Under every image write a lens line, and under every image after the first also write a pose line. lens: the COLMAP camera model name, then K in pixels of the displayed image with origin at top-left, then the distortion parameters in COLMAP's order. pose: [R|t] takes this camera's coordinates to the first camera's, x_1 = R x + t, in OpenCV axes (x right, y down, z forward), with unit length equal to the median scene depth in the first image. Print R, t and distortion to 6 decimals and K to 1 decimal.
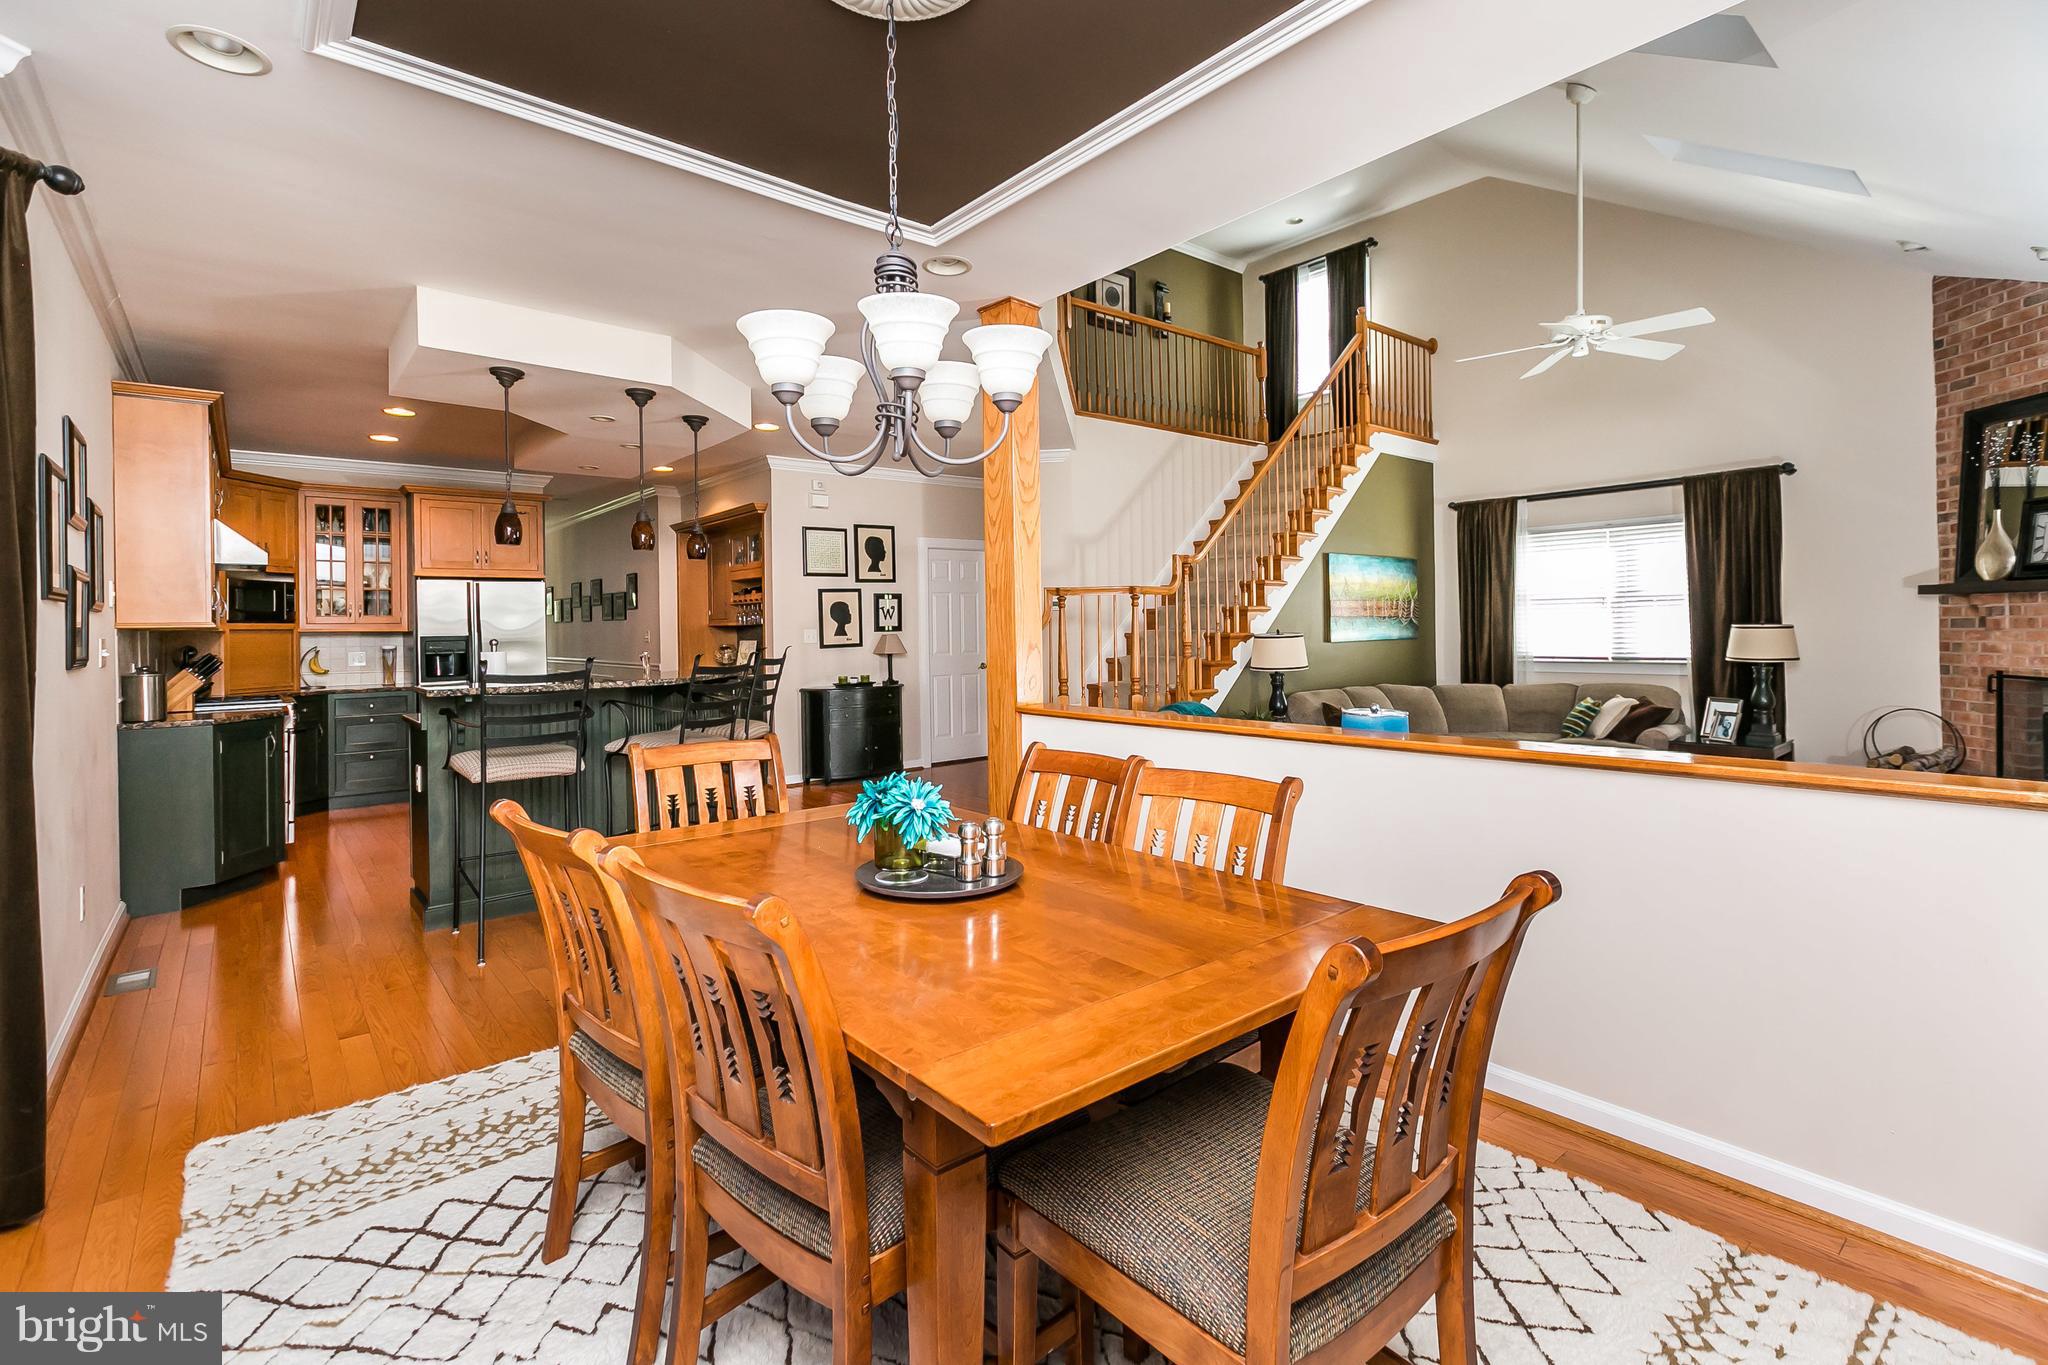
lens RADIAL K [[918.1, 0, 1029.9], [0, 918.1, 628.3], [0, 0, 1]] dist [0.004080, -0.003881]
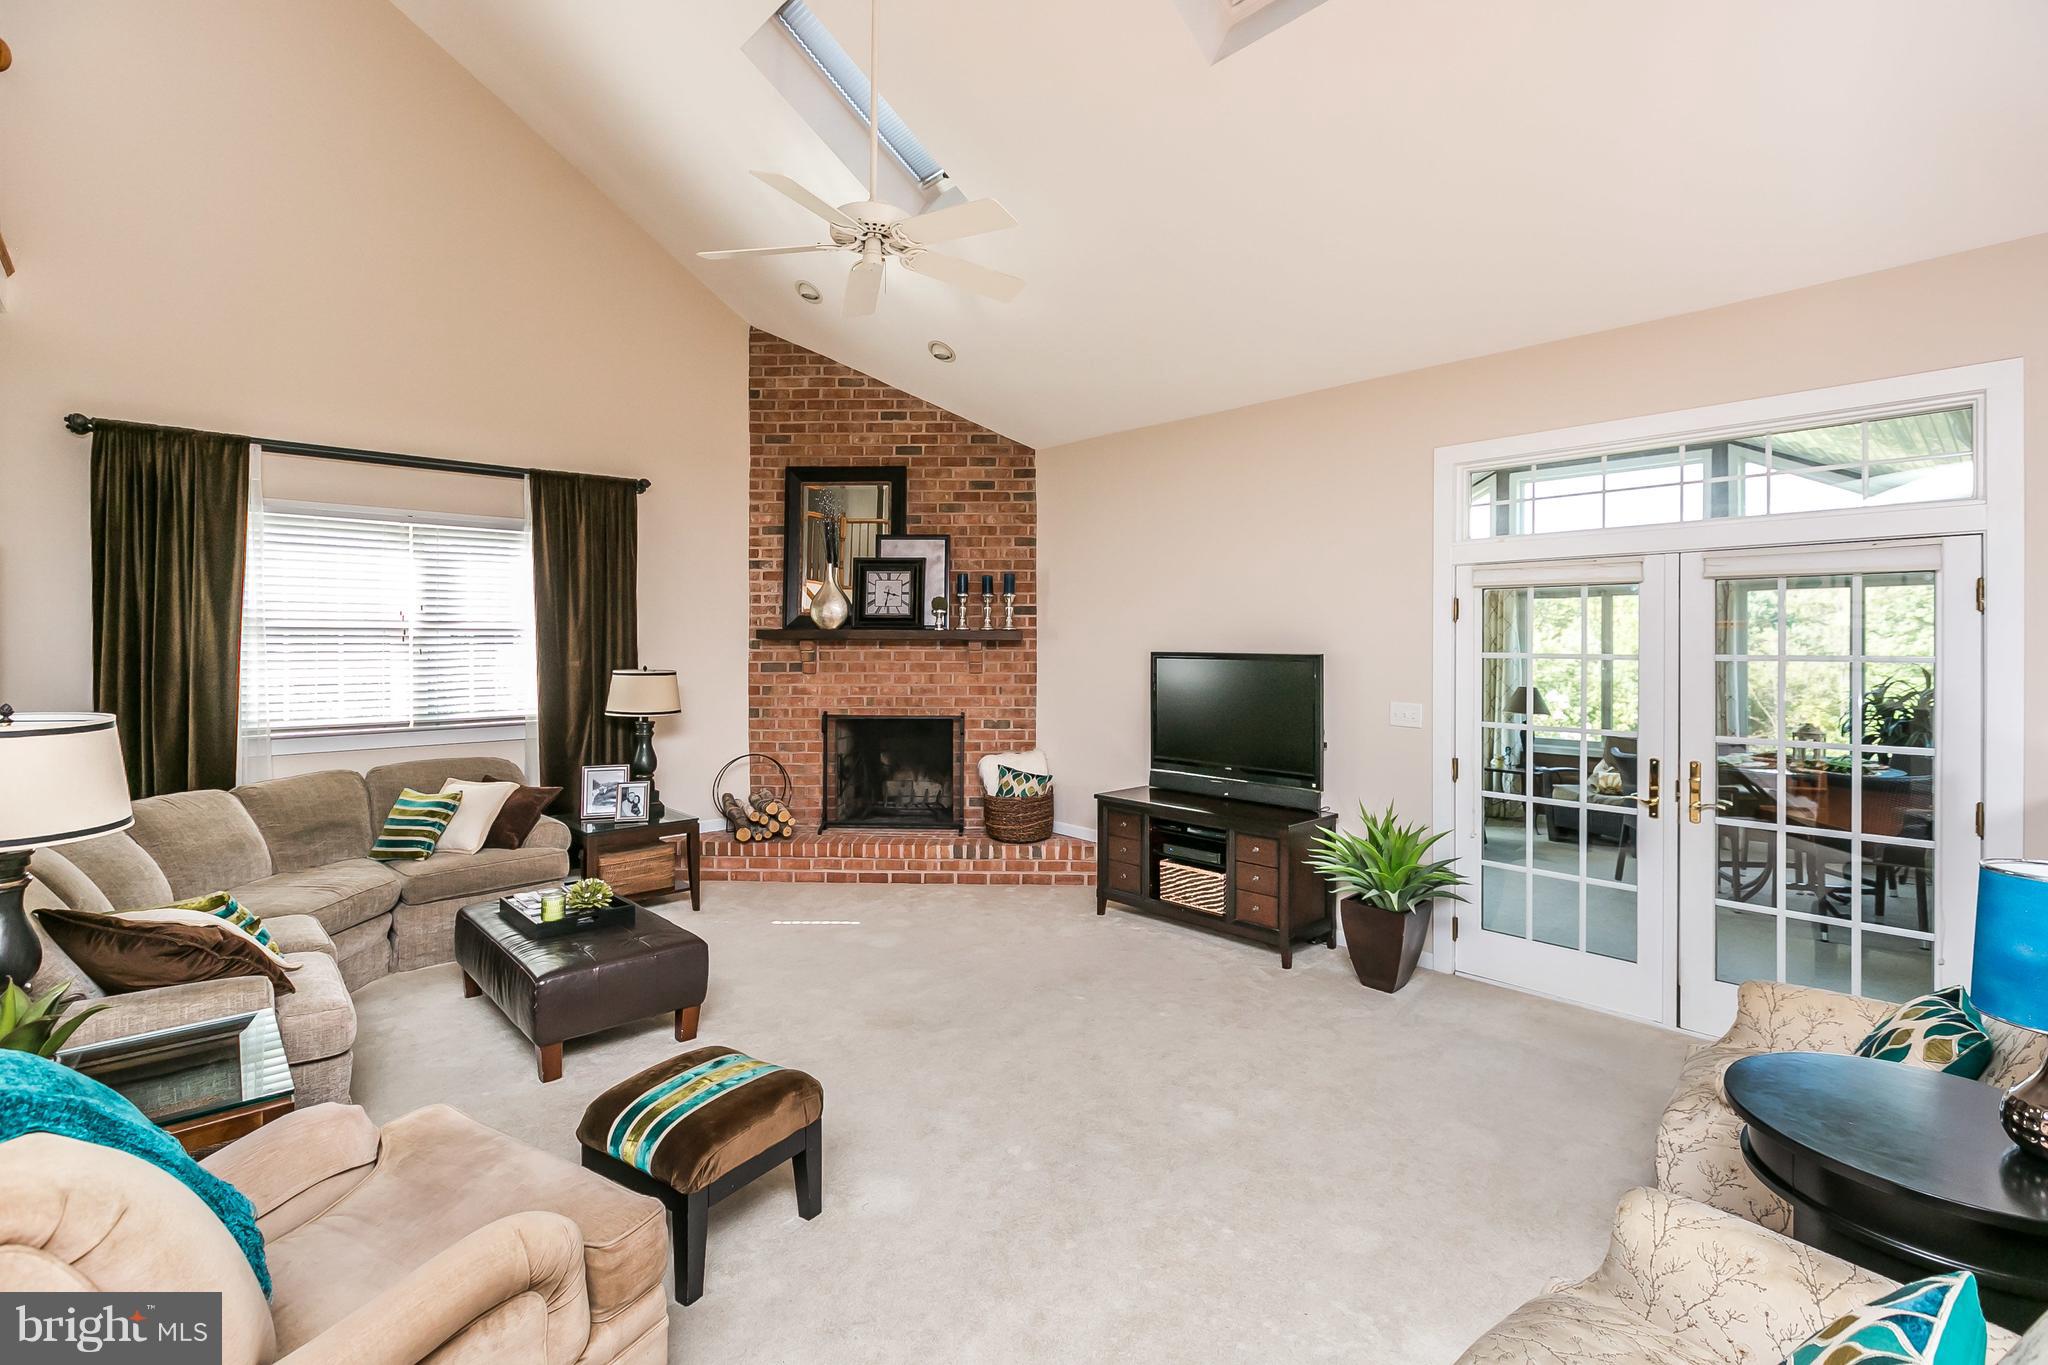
lens RADIAL K [[943.5, 0, 1009.7], [0, 943.5, 645.3], [0, 0, 1]] dist [0.001986, -0.001077]
pose [[-0.039645, 0.017761, 0.999056, -0.057185], [0.003337, 0.999839, -0.017643, -0.009411], [-0.999208, 0.002635, -0.039698, 0.659278]]
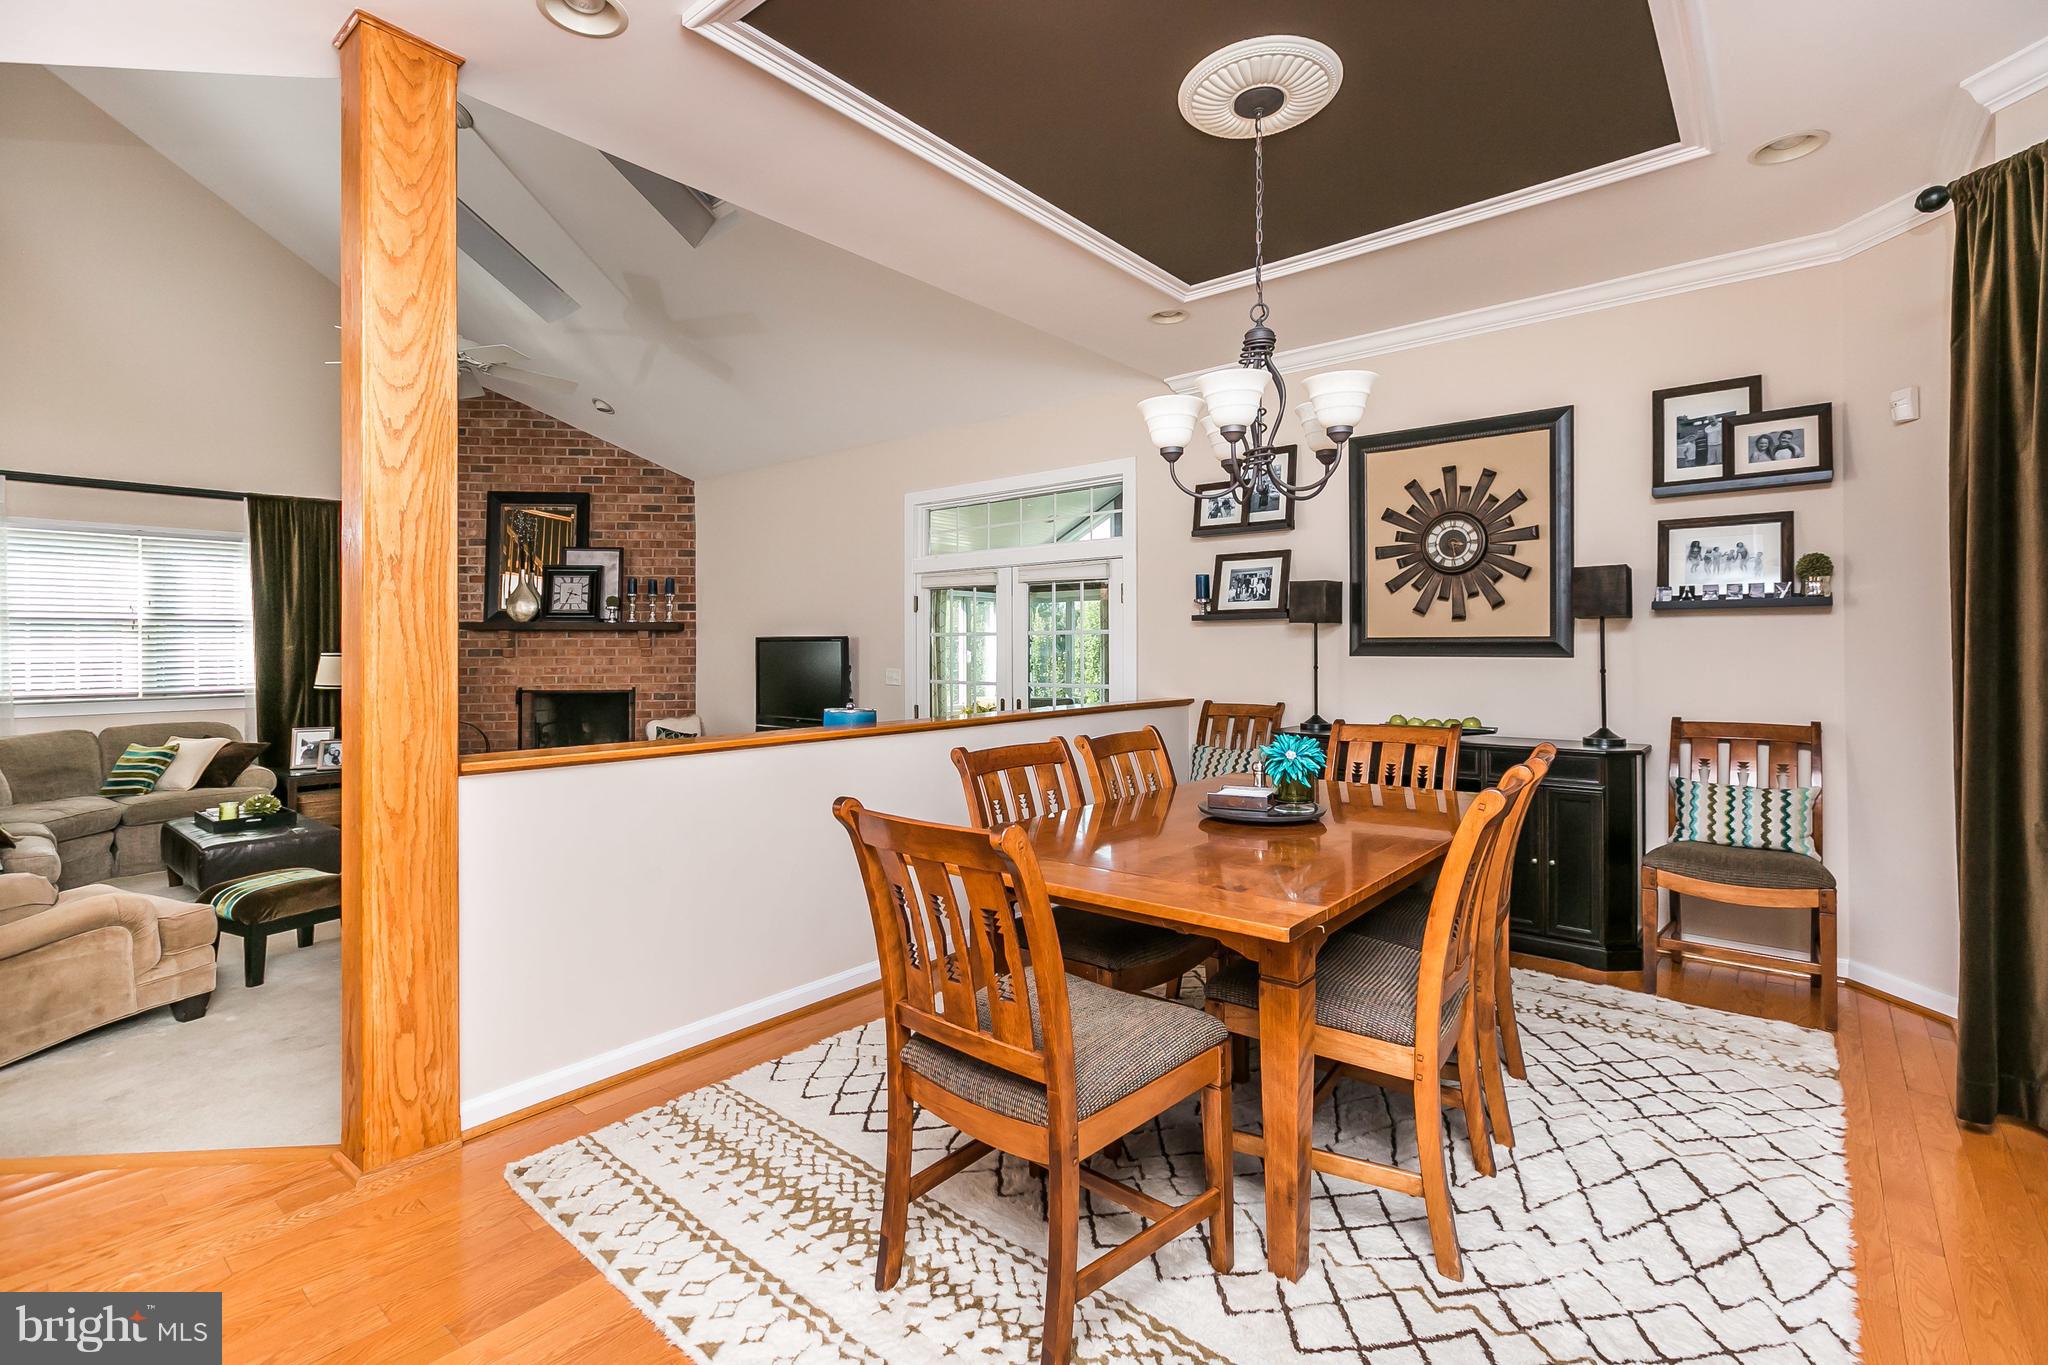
lens RADIAL K [[943.5, 0, 1009.7], [0, 943.5, 645.3], [0, 0, 1]] dist [0.001986, -0.001077]
pose [[-0.165259, 0.020894, 0.986029, -0.356233], [0.009515, 0.999763, -0.019590, 0.014270], [-0.986204, 0.006145, -0.165418, 0.410974]]
